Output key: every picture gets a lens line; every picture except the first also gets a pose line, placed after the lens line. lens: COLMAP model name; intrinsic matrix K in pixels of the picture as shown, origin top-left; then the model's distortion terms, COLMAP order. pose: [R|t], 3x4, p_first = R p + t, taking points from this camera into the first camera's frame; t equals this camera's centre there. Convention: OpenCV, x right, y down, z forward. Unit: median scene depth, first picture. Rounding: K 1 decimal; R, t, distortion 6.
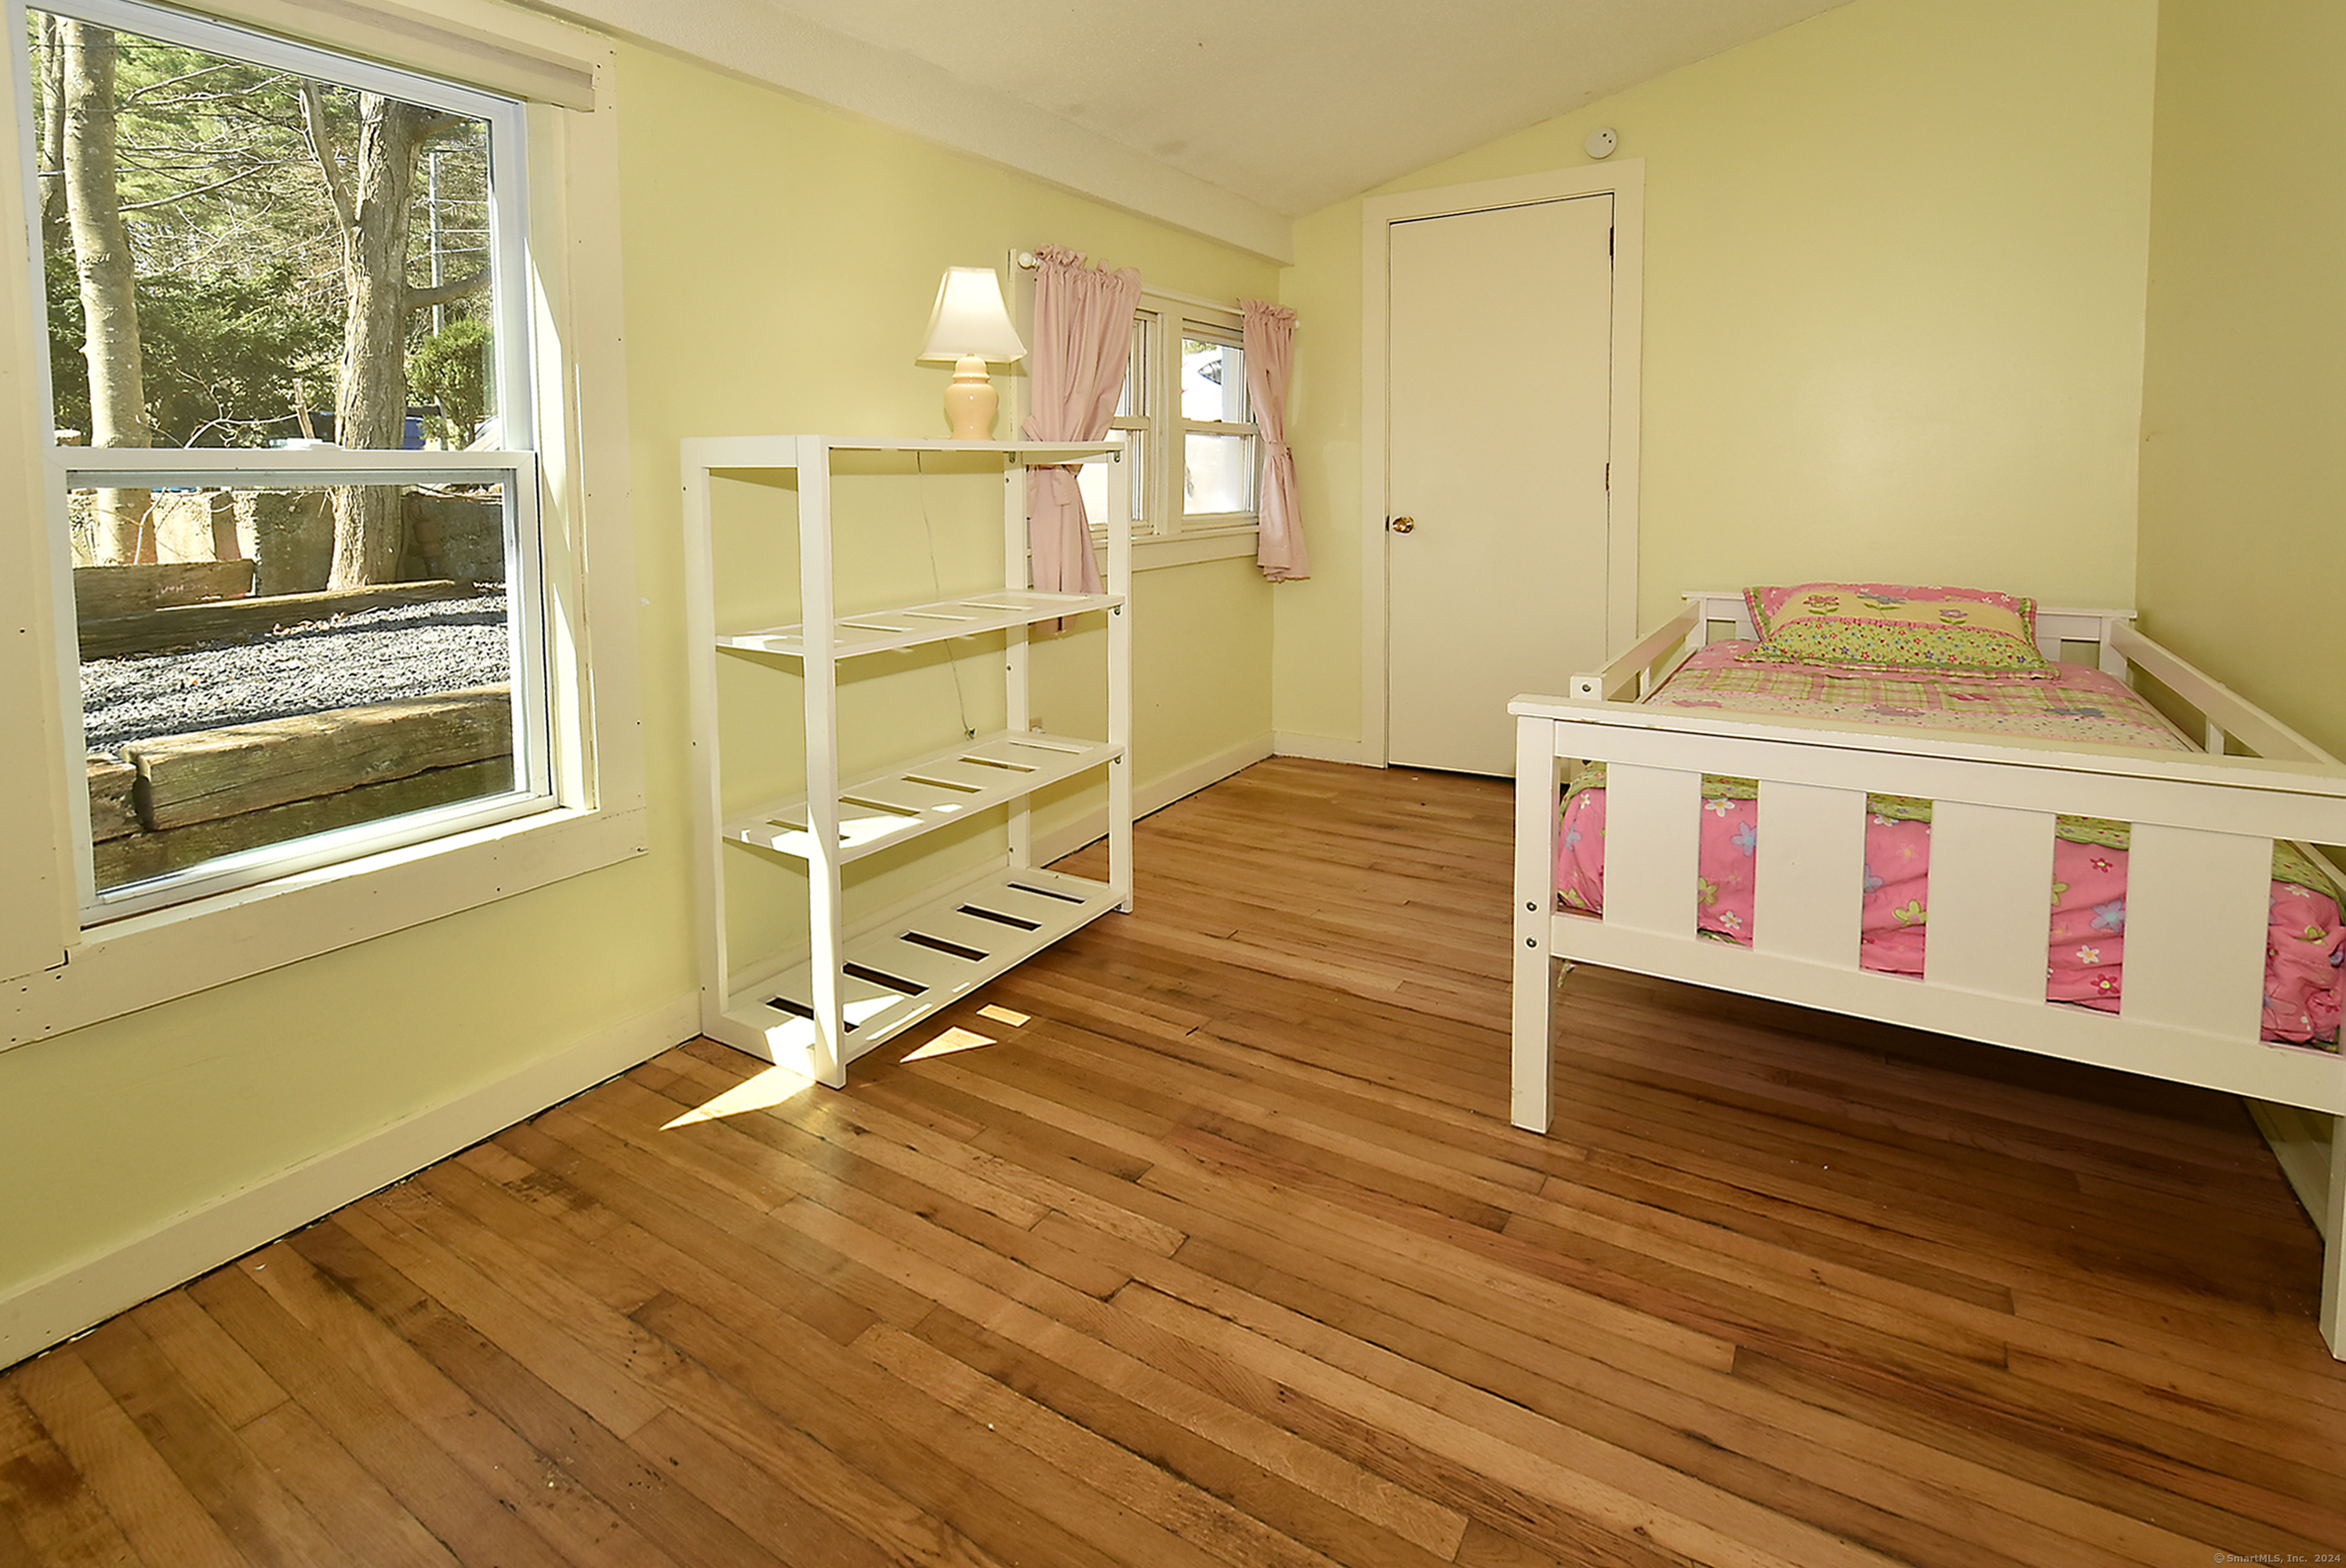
lens RADIAL K [[1073.6, 0, 1186.7], [0, 1073.6, 785.0], [0, 0, 1]] dist [-0.000778, -0.000192]
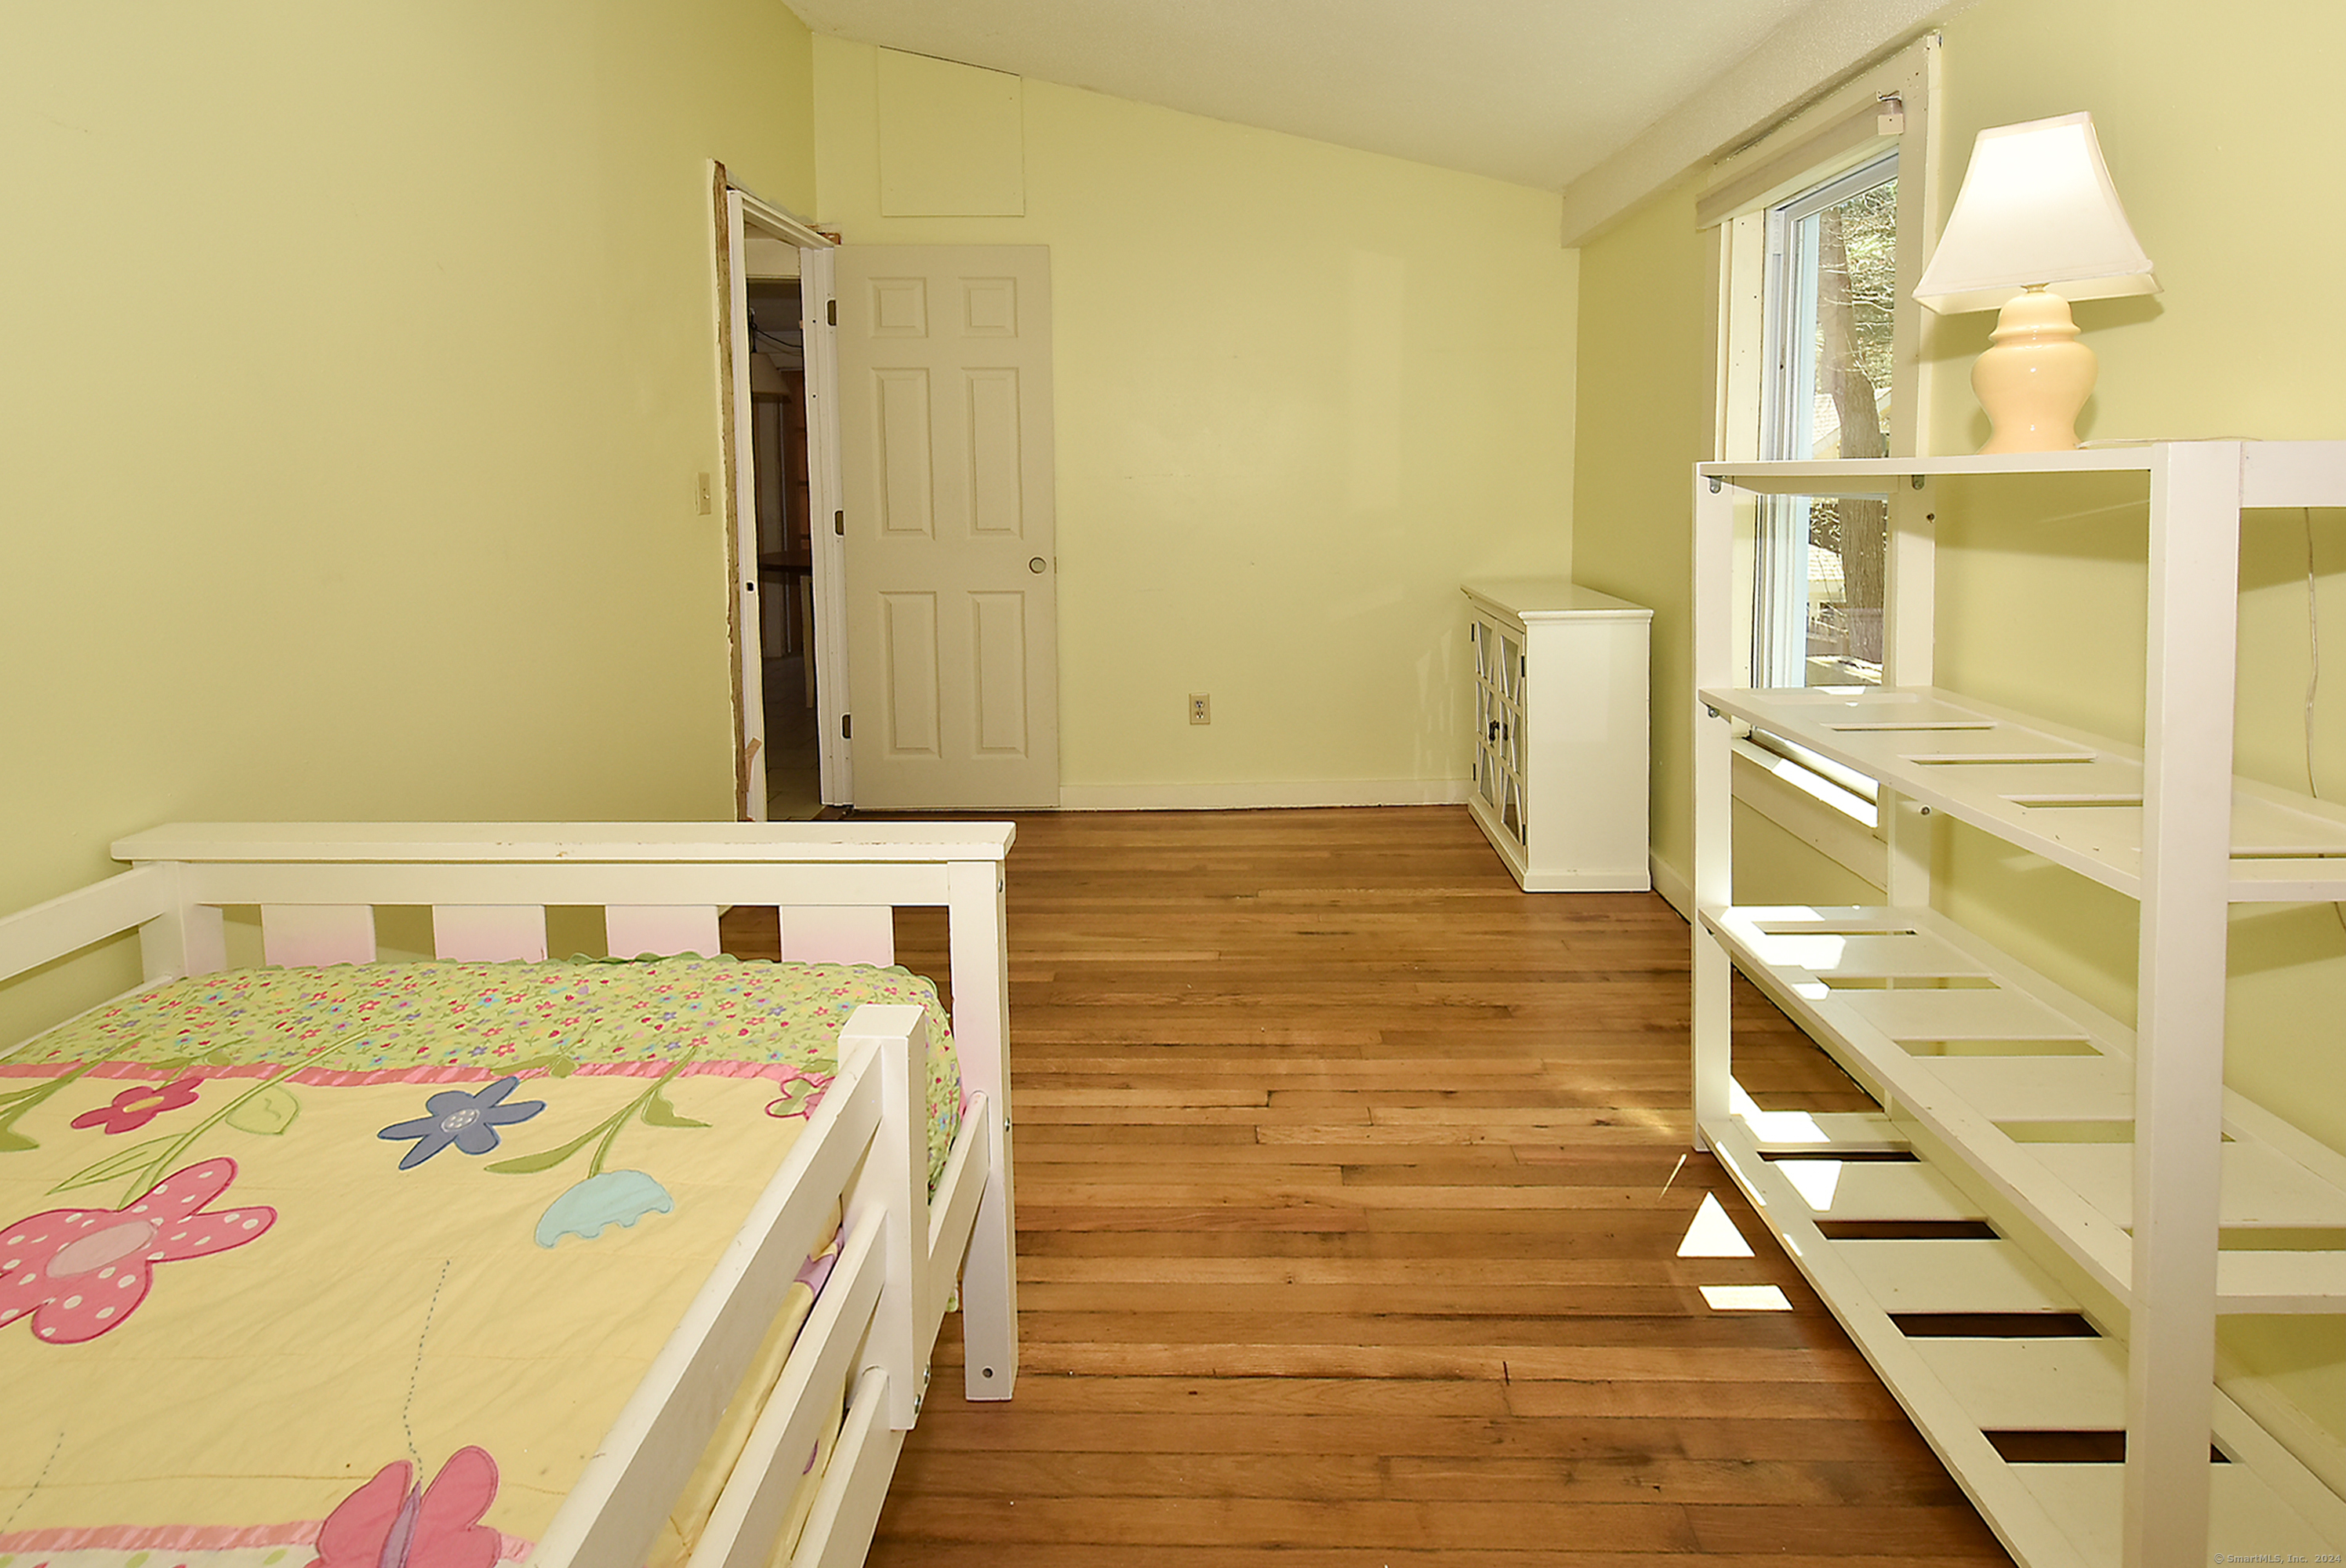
lens RADIAL K [[1073.6, 0, 1184.2], [0, 1073.6, 782.7], [0, 0, 1]] dist [-0.000778, -0.000192]
pose [[-0.865363, 0.157912, -0.475616, 0.496906], [-0.120832, 0.855312, 0.503826, -0.442850], [0.486360, 0.493463, -0.721075, 1.396703]]
